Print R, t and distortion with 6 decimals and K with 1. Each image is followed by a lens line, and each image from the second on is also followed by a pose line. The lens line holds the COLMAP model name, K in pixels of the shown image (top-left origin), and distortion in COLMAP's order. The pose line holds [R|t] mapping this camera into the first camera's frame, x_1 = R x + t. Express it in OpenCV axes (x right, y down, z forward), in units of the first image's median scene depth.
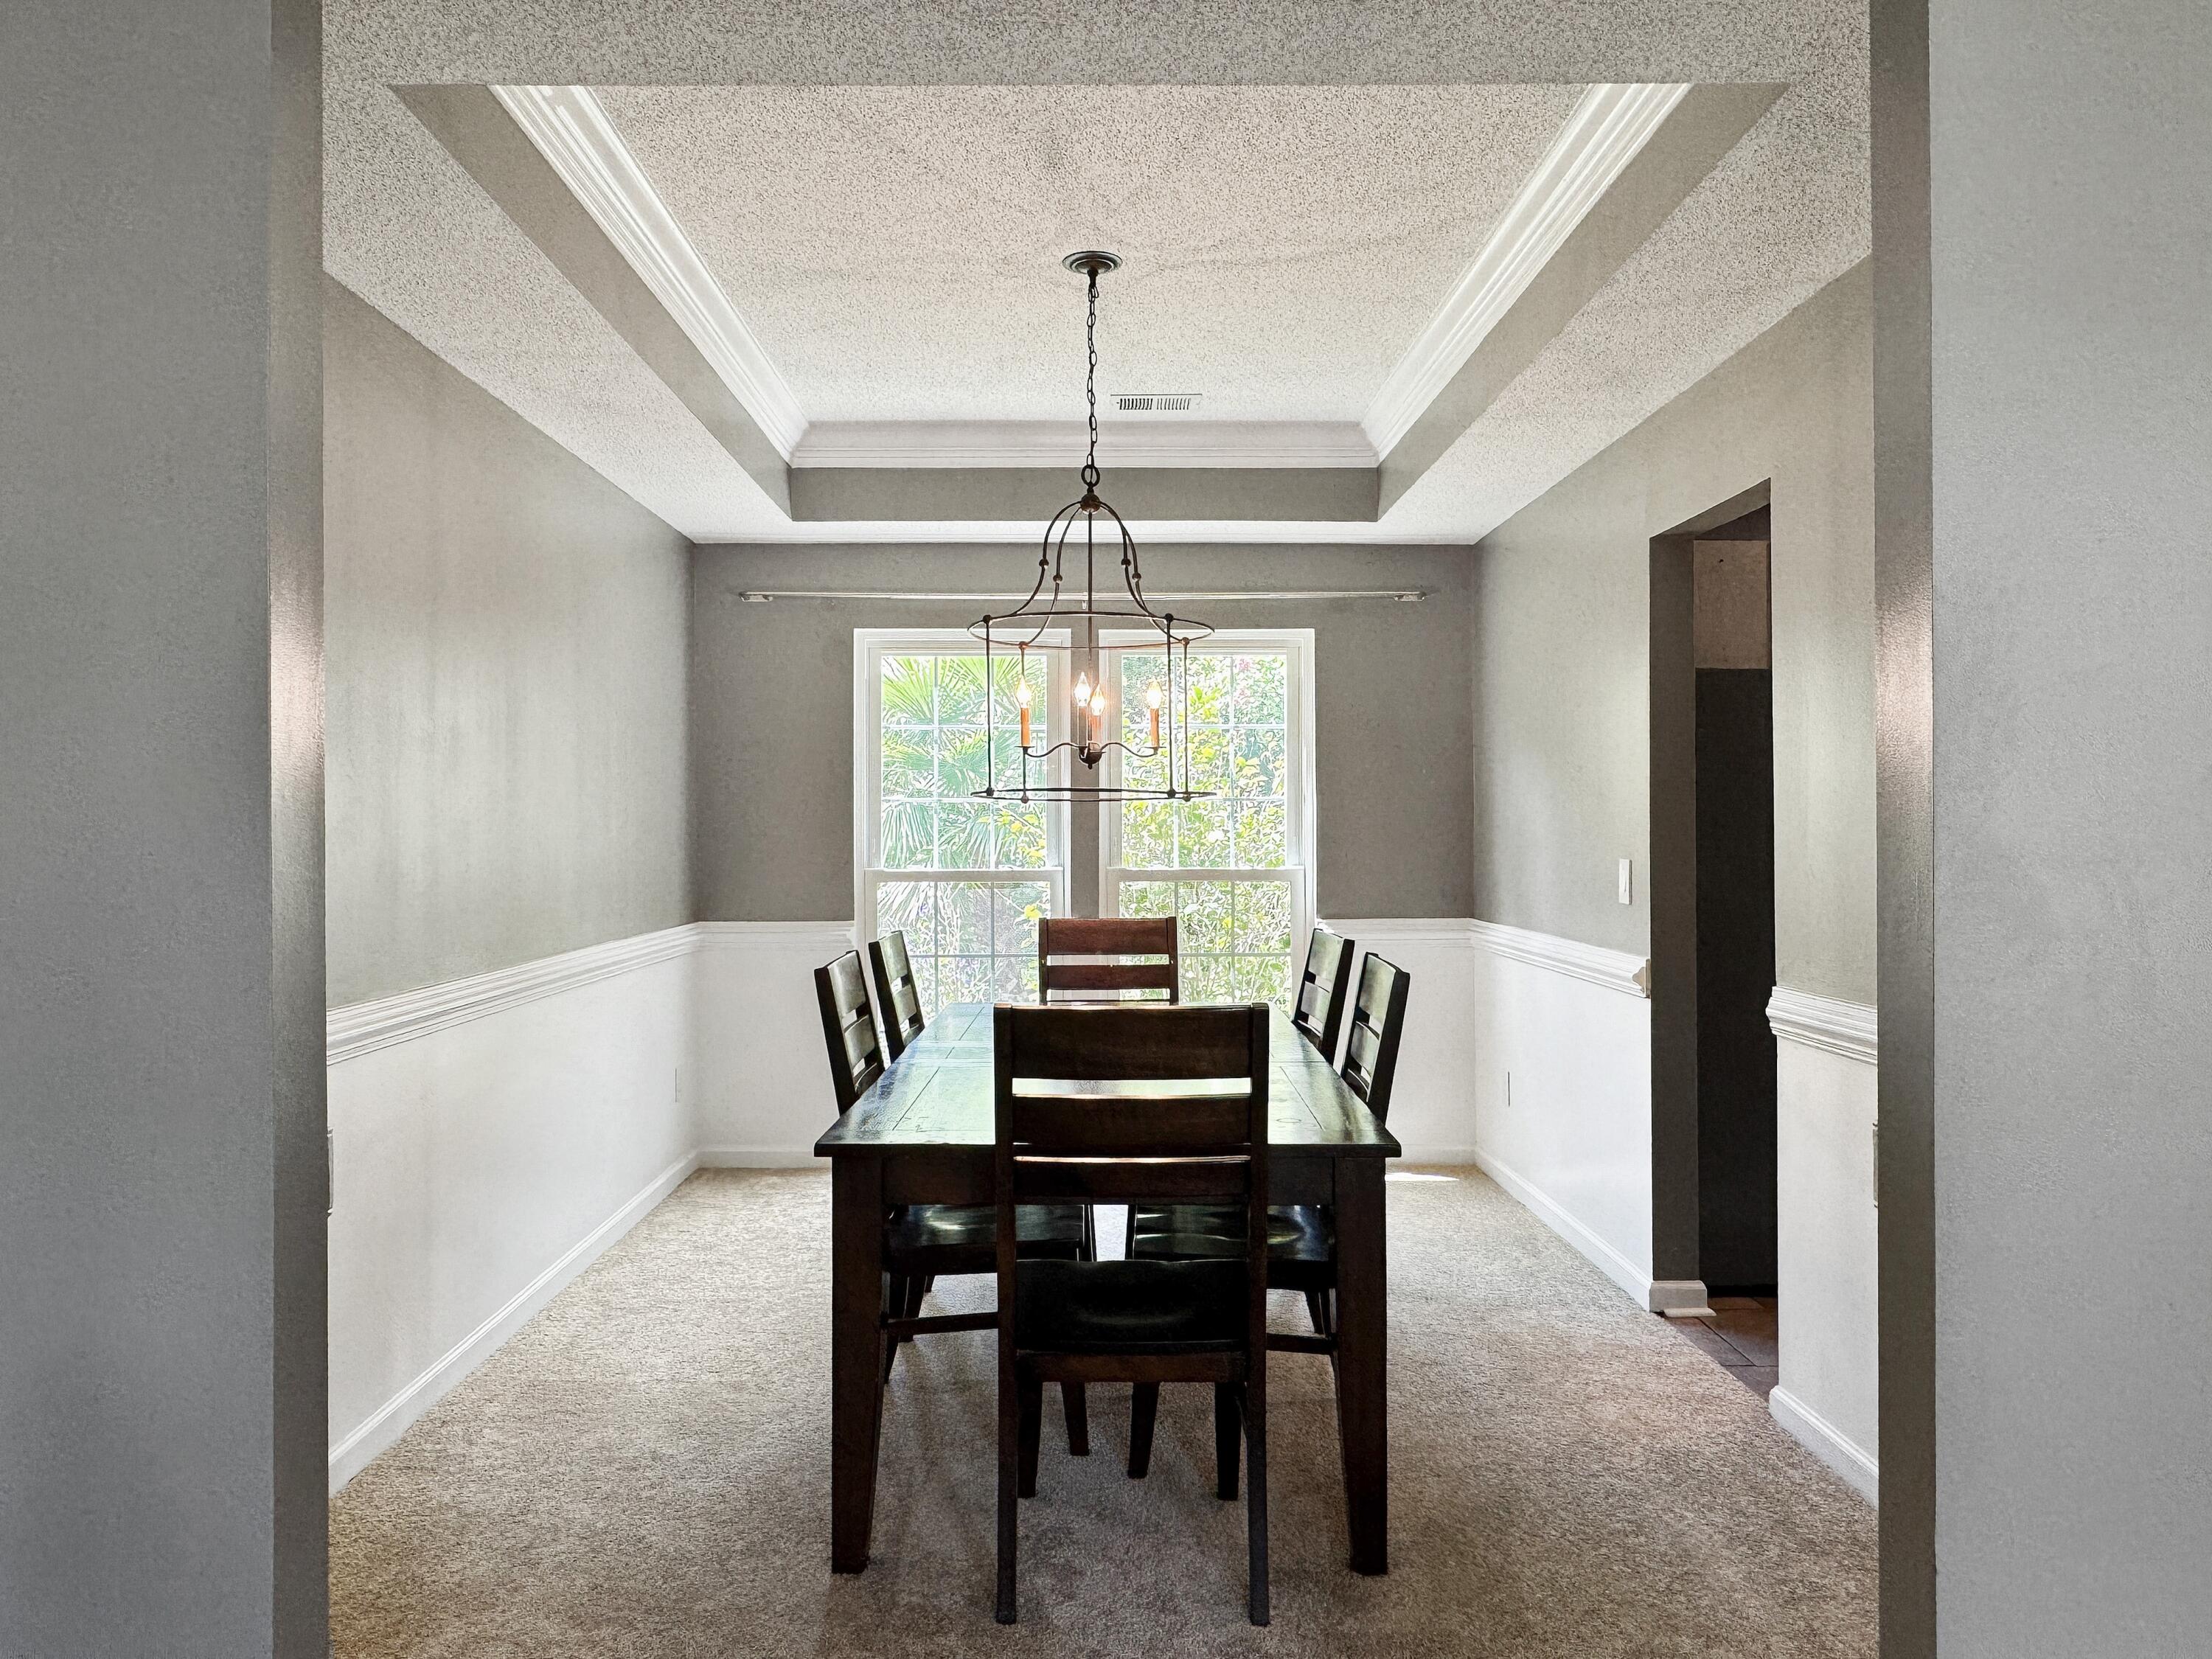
lens RADIAL K [[1515.6, 0, 1095.6], [0, 1515.6, 827.5], [0, 0, 1]] dist [0.000033, 0.000280]
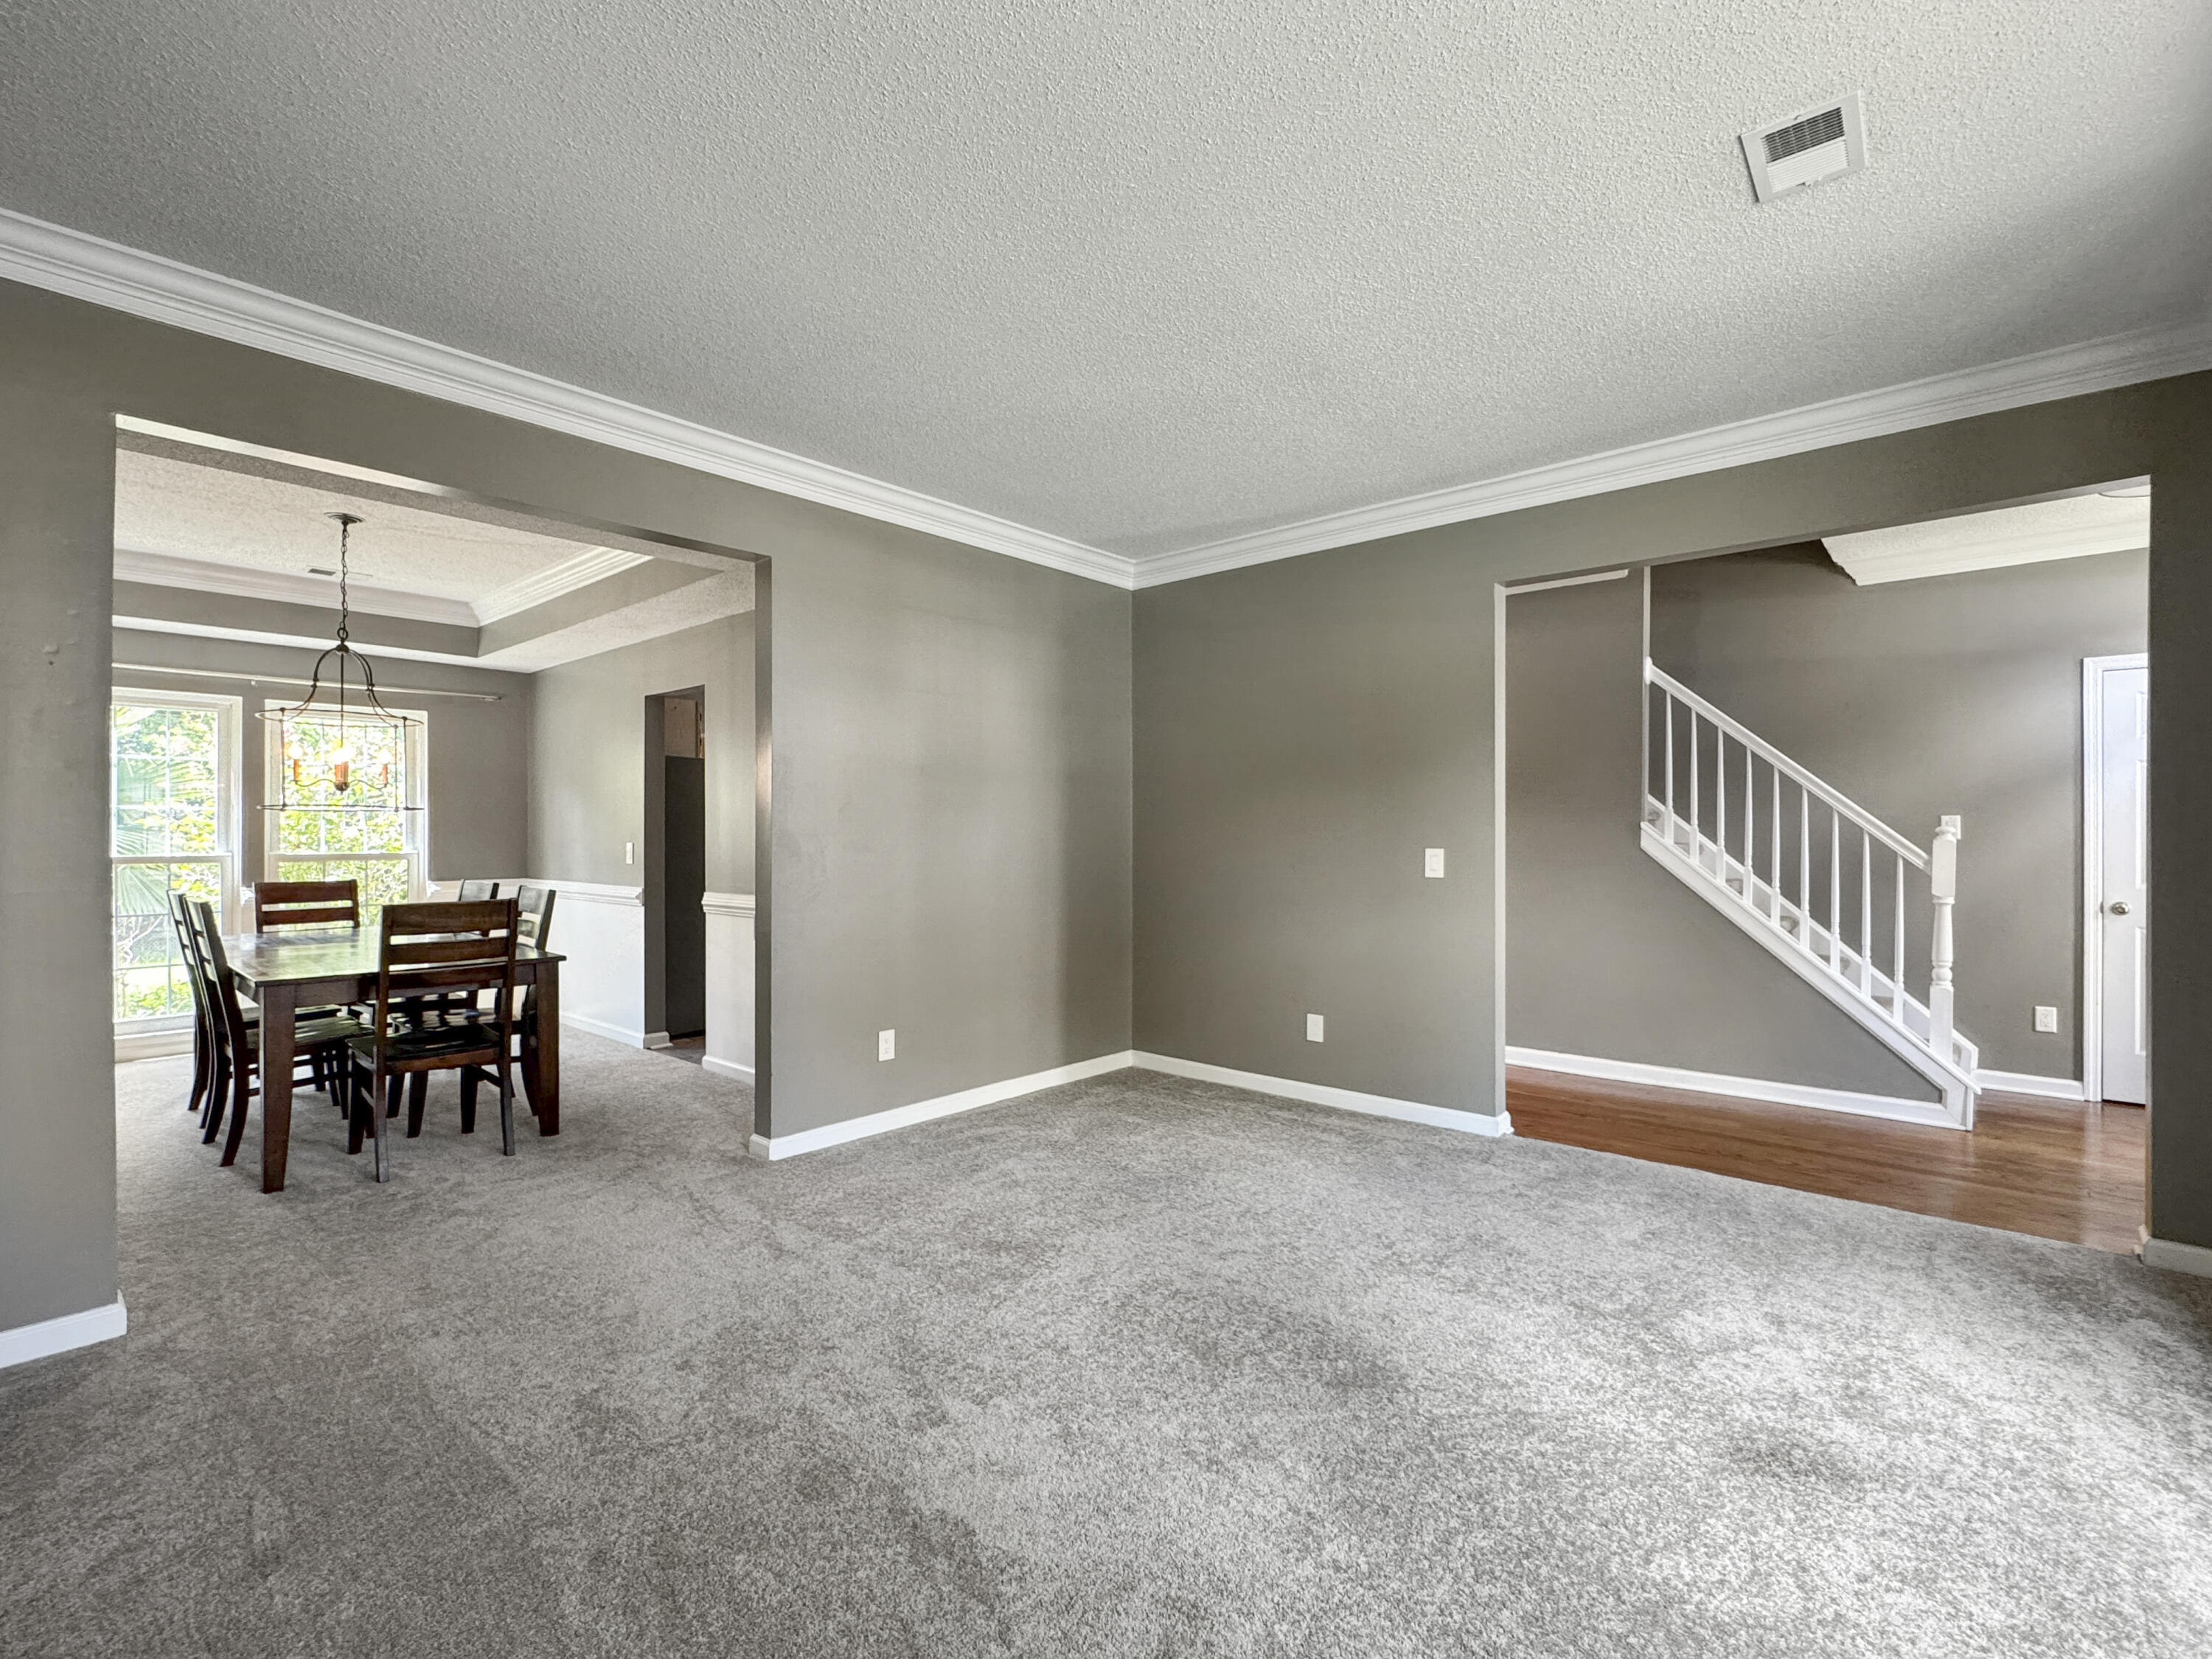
lens RADIAL K [[1039.3, 0, 1111.8], [0, 1039.3, 817.8], [0, 0, 1]] dist [0.002032, -0.000226]
pose [[0.668113, 0.012256, 0.743959, -0.314254], [-0.000850, 0.999876, -0.015708, 0.009092], [-0.744059, 0.009862, 0.668041, -0.527400]]
